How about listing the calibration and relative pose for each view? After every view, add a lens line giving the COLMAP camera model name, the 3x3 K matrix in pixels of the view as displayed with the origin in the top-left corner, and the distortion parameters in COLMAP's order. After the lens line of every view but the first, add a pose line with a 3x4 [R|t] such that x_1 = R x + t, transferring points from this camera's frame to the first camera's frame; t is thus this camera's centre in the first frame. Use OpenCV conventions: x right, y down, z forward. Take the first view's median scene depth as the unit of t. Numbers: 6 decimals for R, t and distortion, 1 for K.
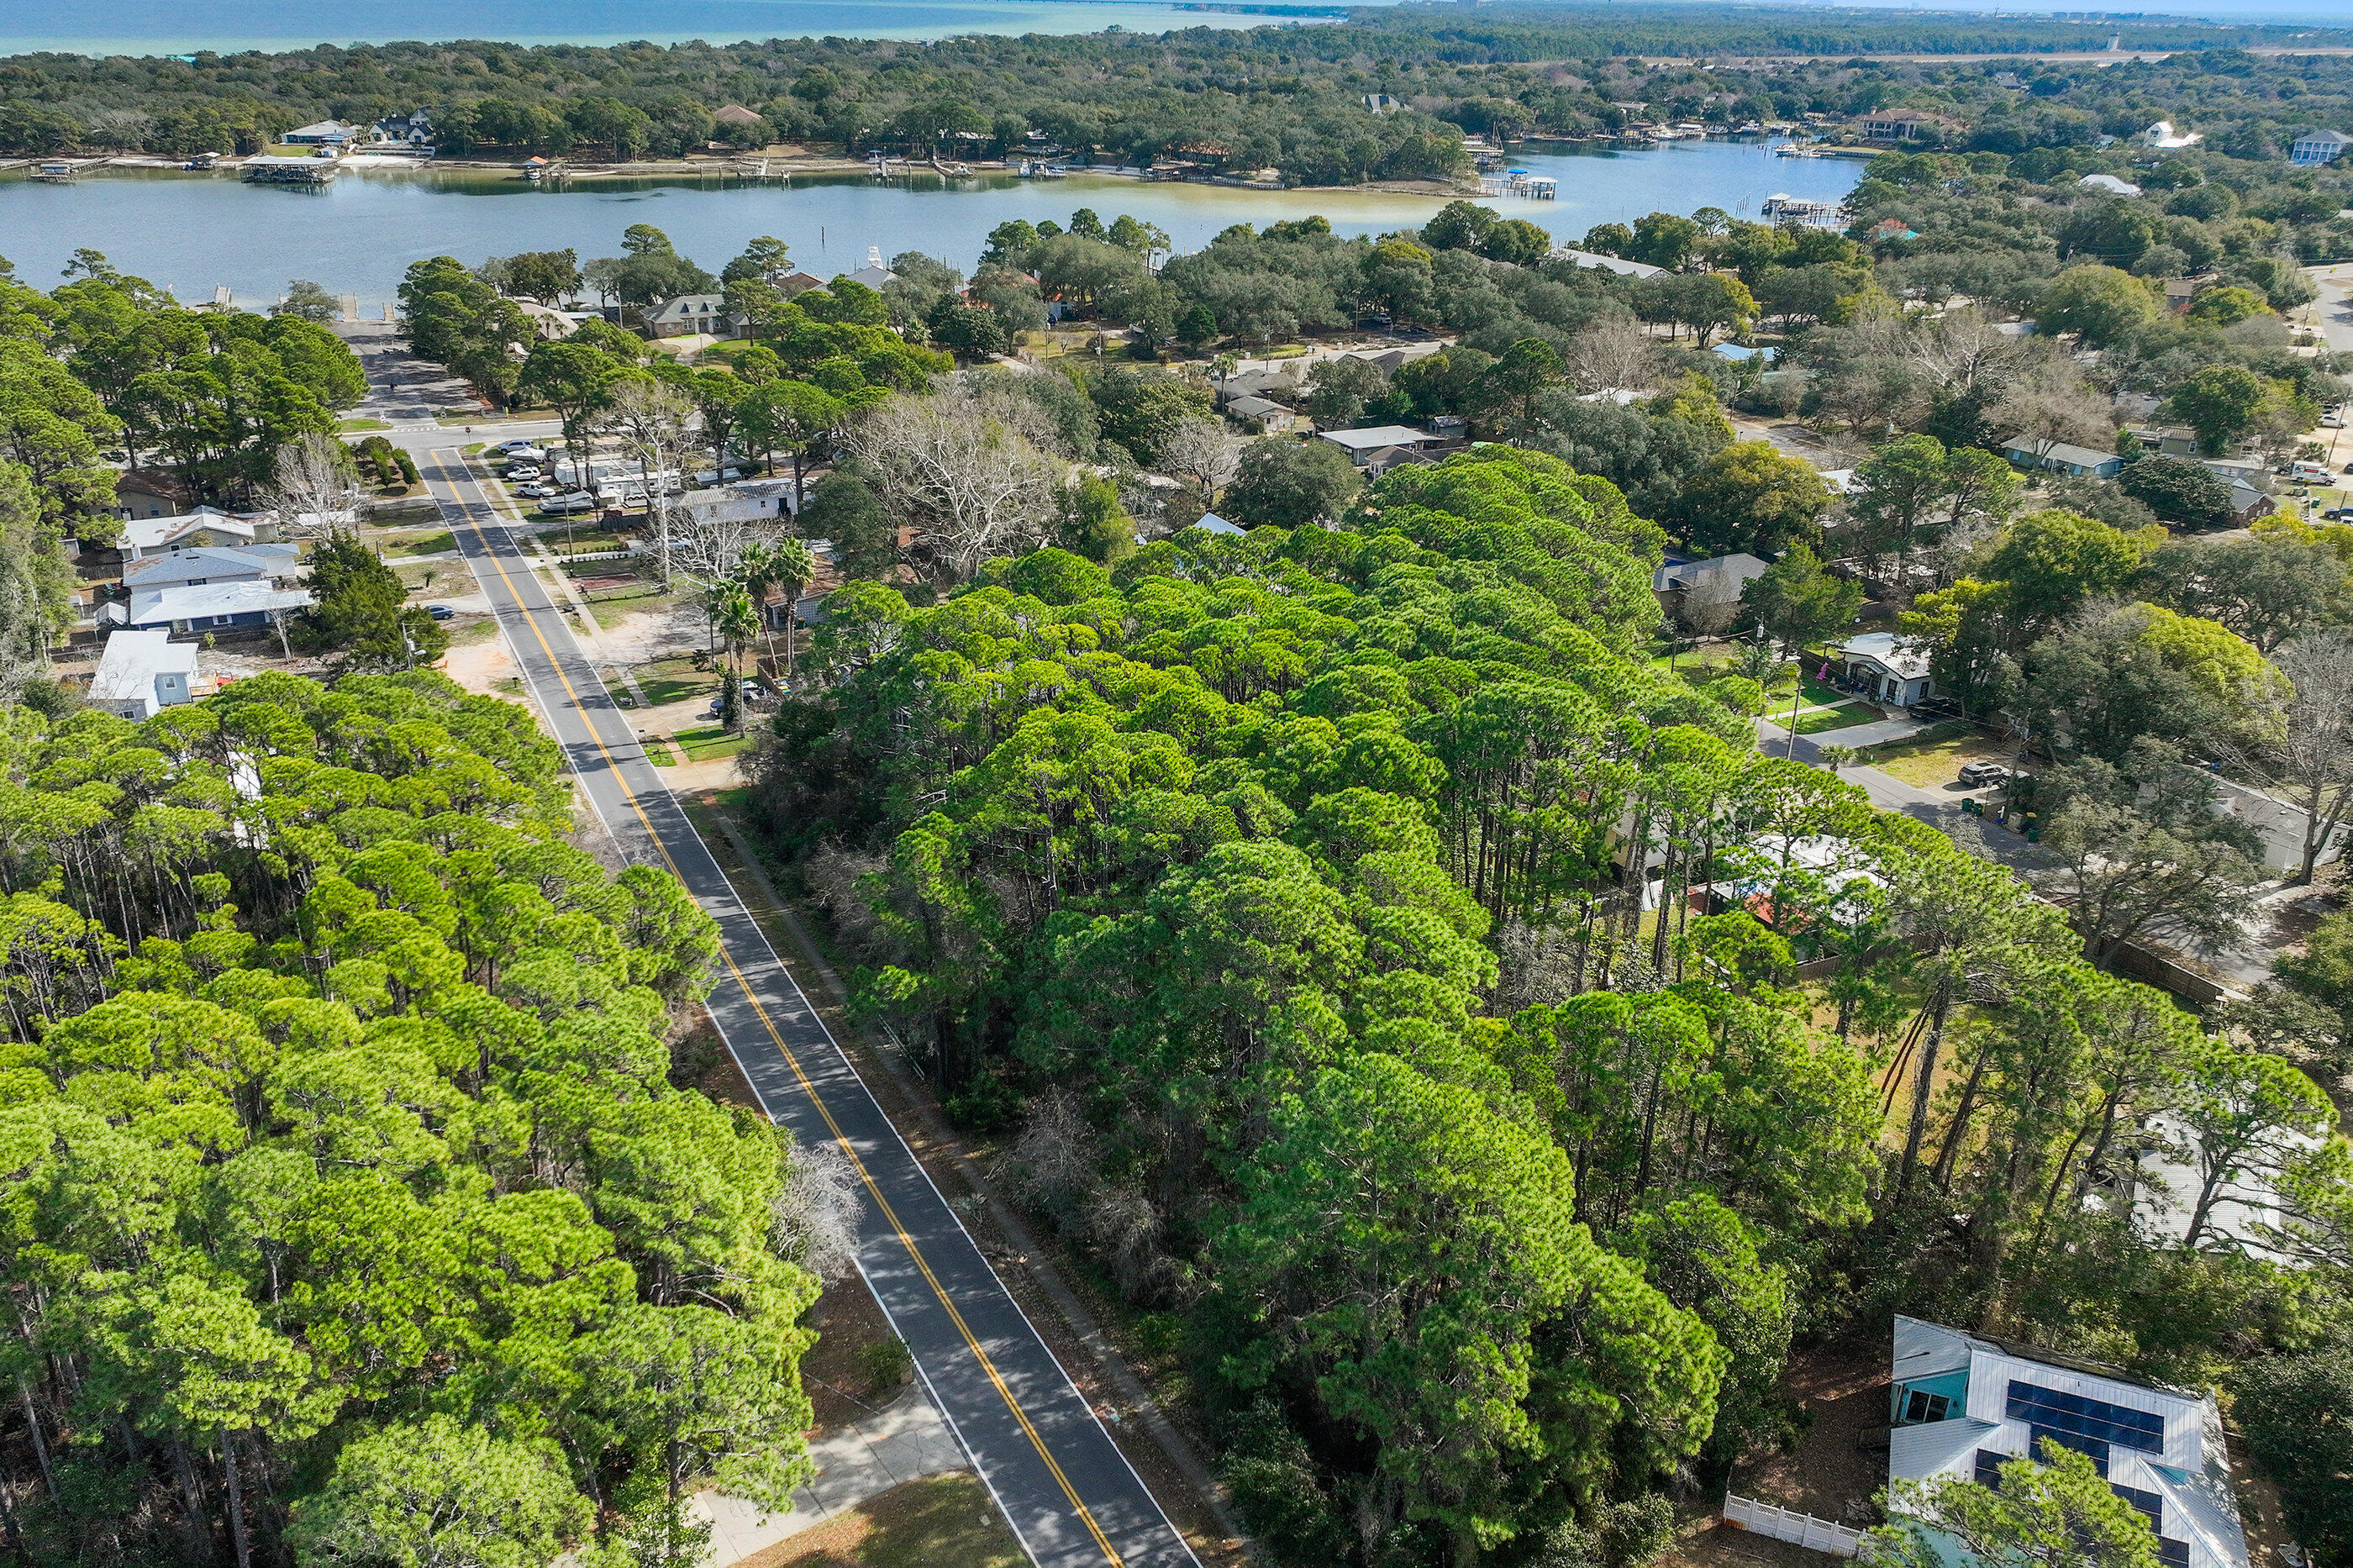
lens RADIAL K [[1873.8, 0, 1147.1], [0, 1873.8, 825.4], [0, 0, 1]] dist [0.001284, 0.001829]
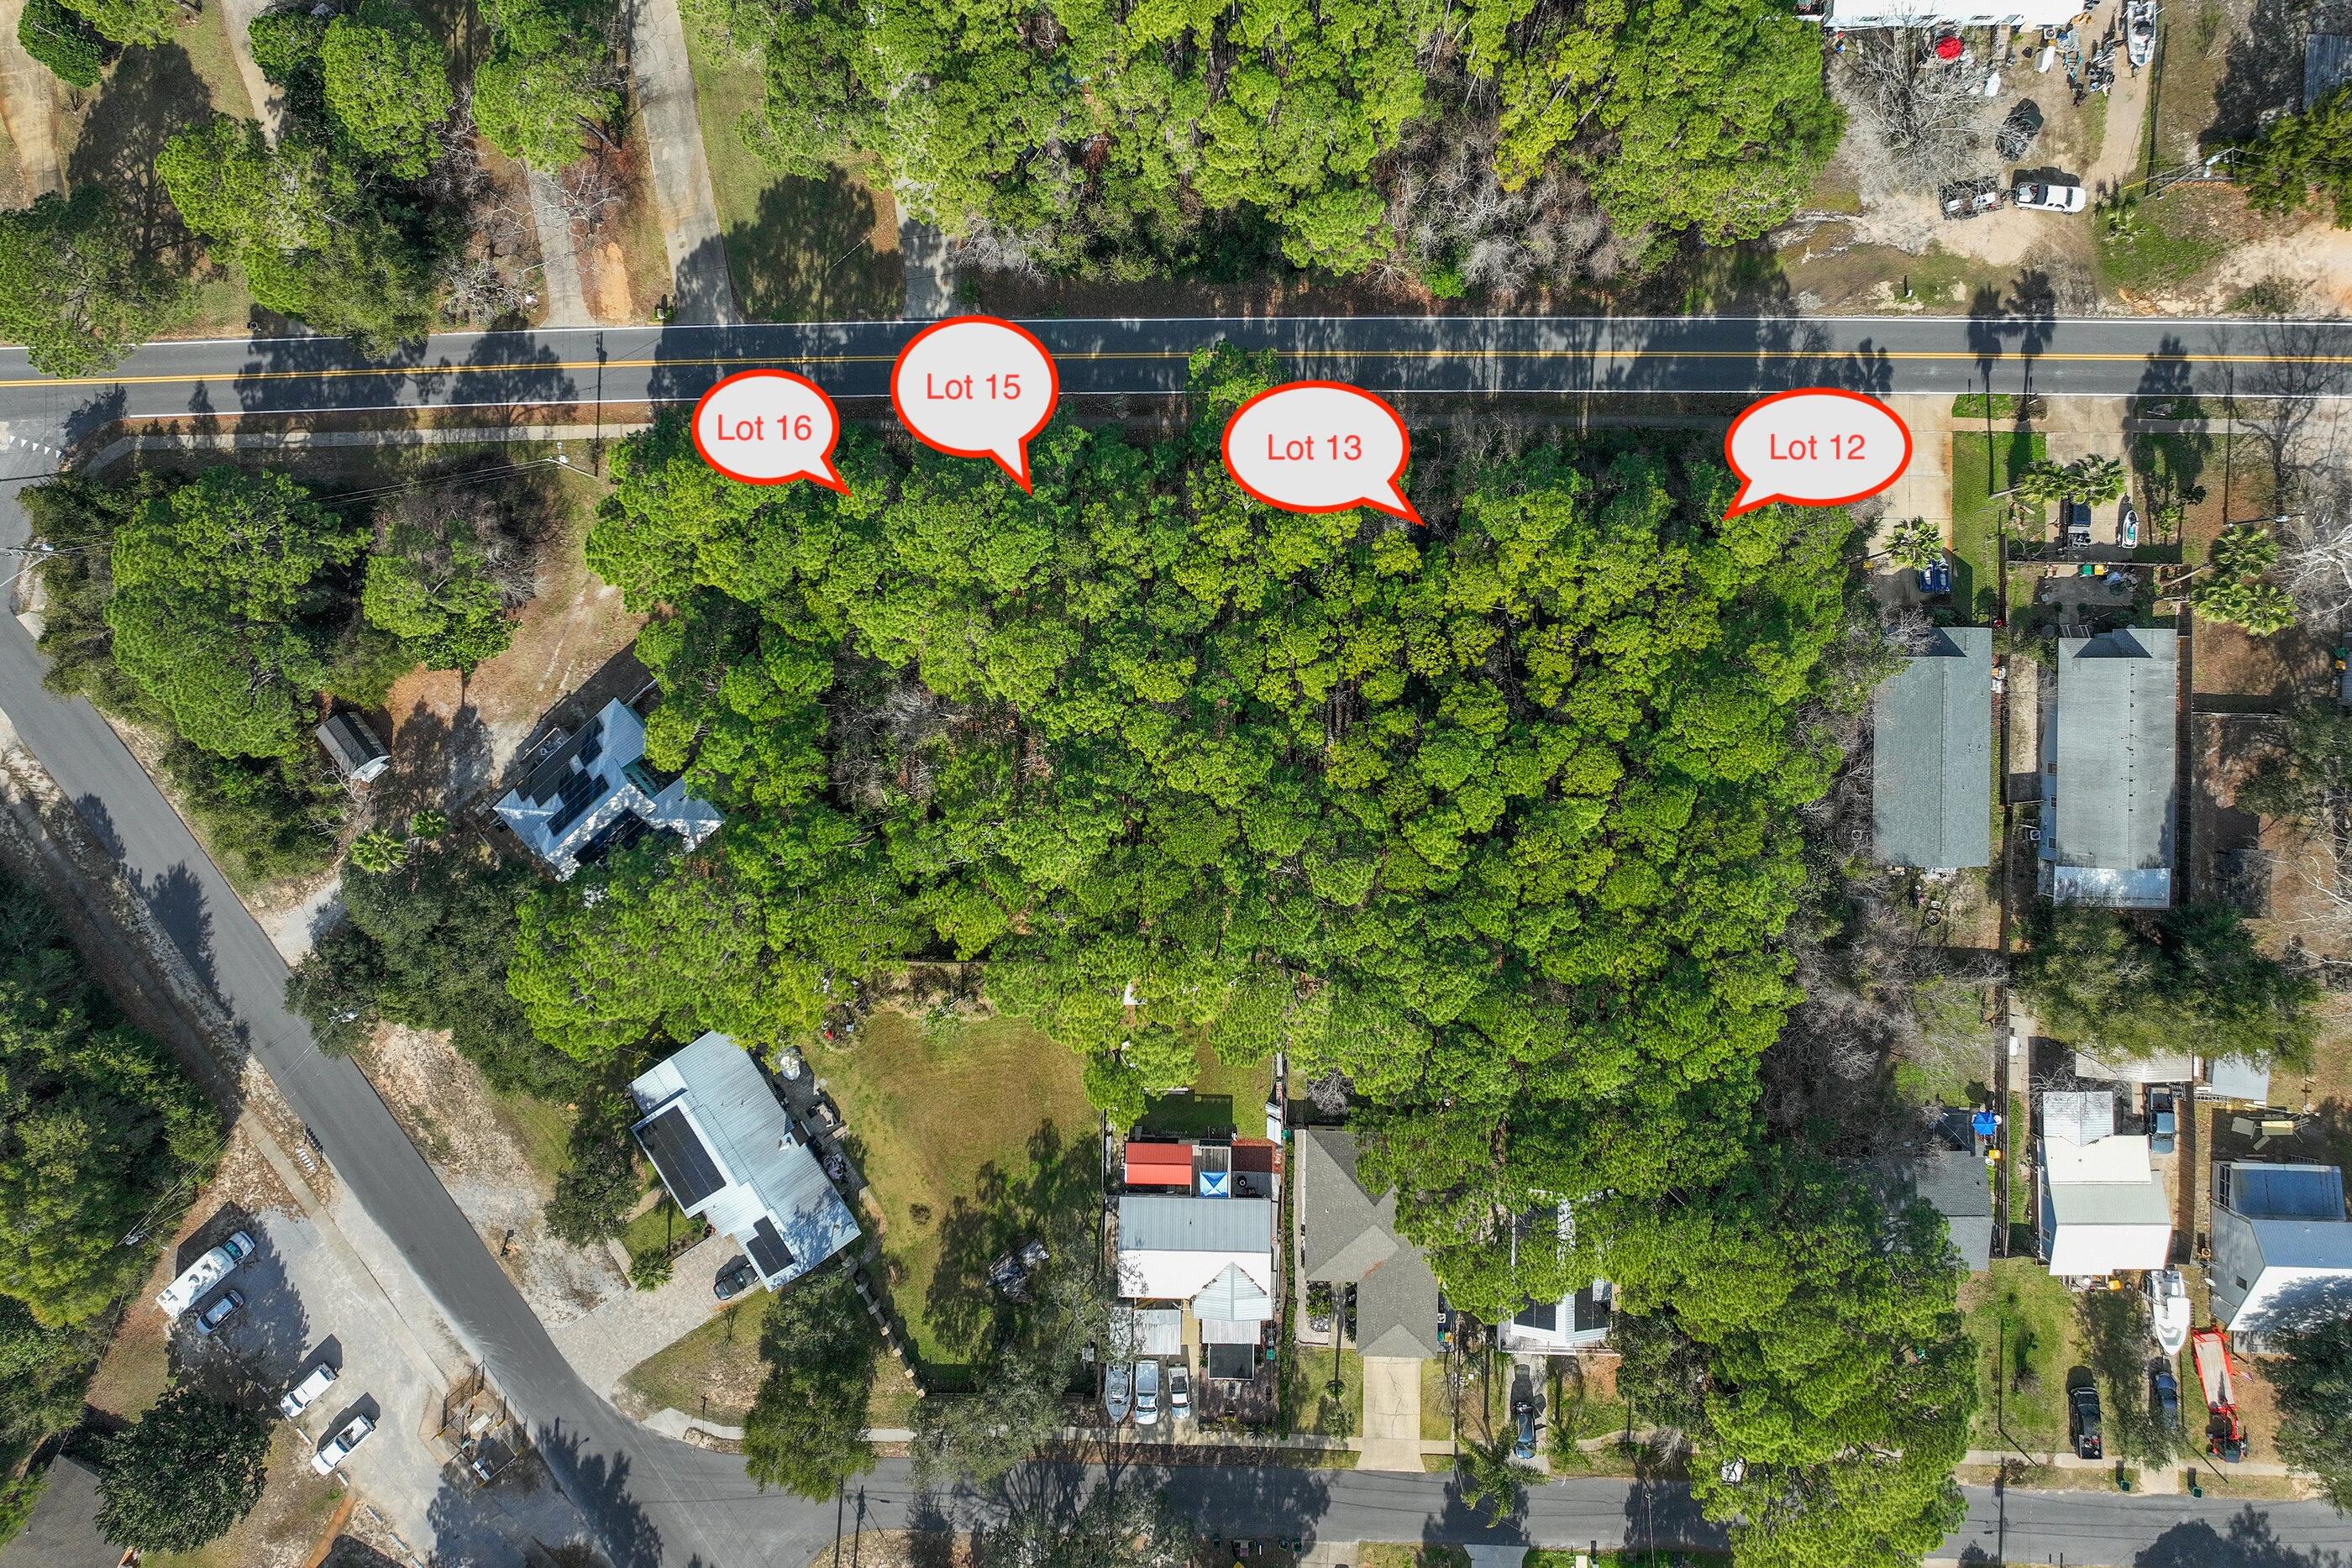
lens RADIAL K [[1693.5, 0, 1156.5], [0, 1693.5, 679.1], [0, 0, 1]] dist [0.002816, 0.010536]
pose [[-0.455596, 0.890140, -0.009131, 0.066774], [-0.339664, -0.164349, 0.926077, -0.728561], [0.822837, 0.425018, 0.377225, 0.387967]]
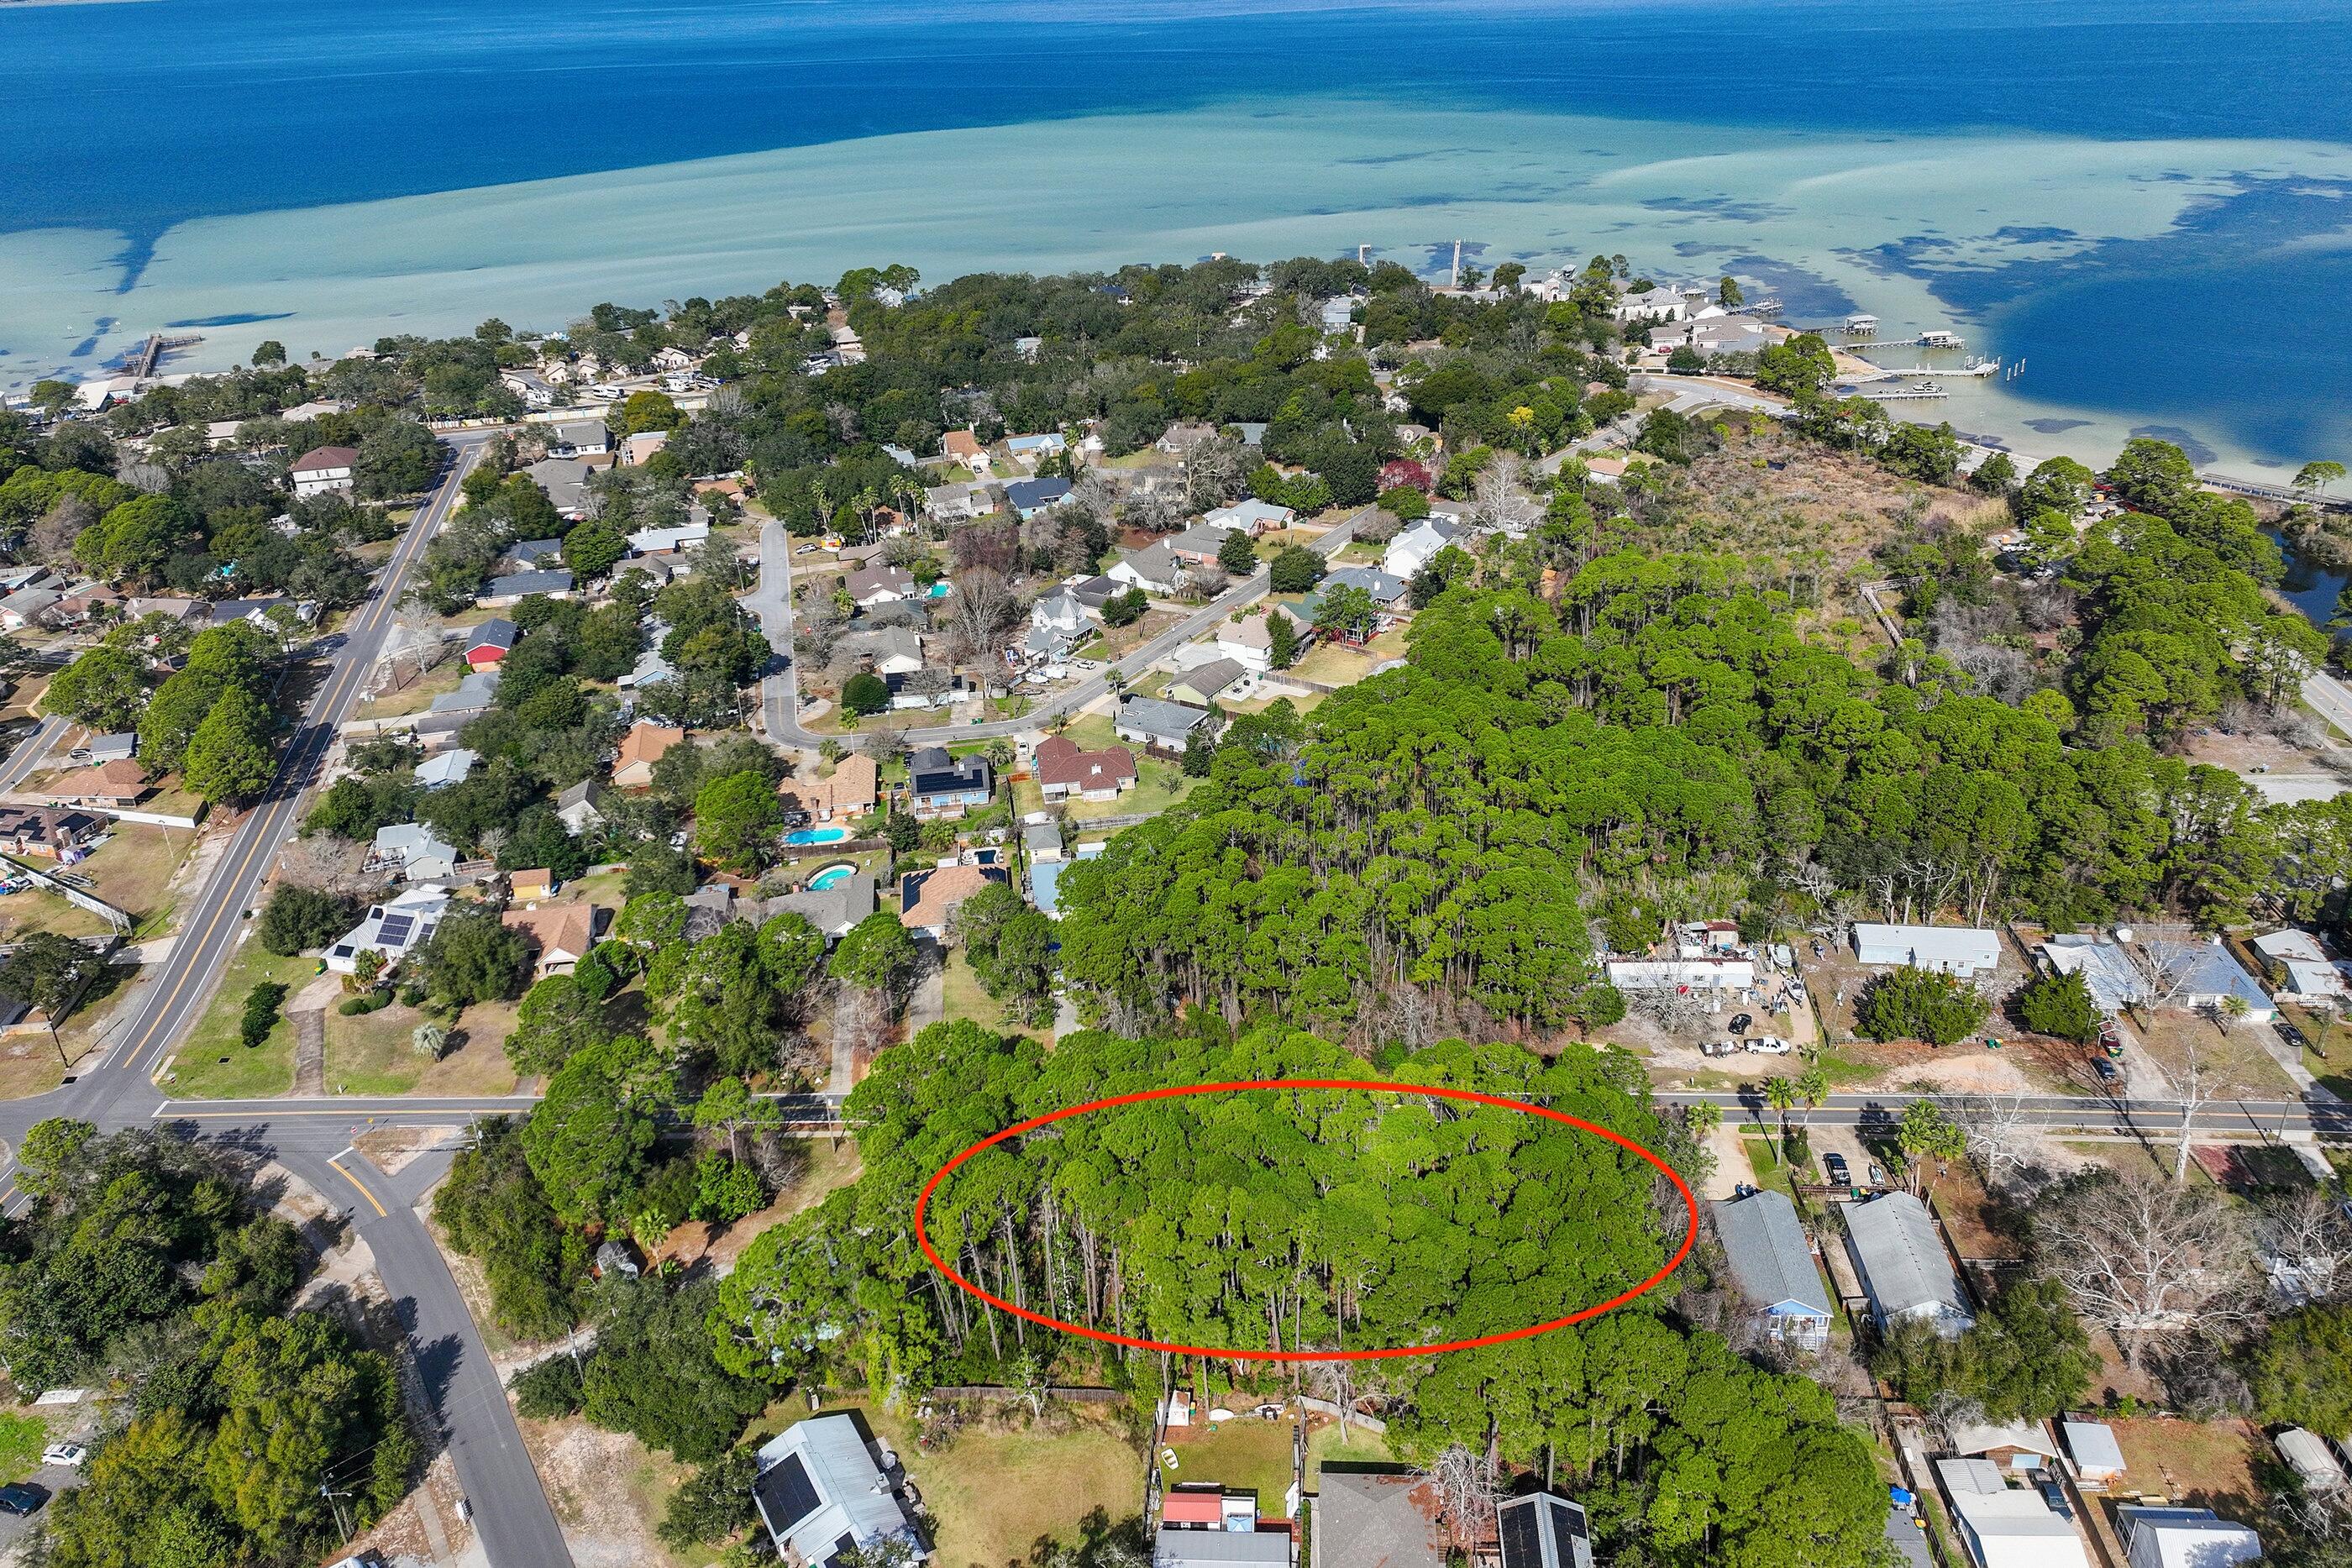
lens RADIAL K [[1773.0, 0, 1167.7], [0, 1773.0, 786.8], [0, 0, 1]] dist [0.005803, 0.002452]
pose [[-0.504644, 0.386053, -0.772203, 0.942135], [-0.324946, 0.743737, 0.584179, -0.898347], [0.799840, 0.545727, -0.249876, 0.842228]]
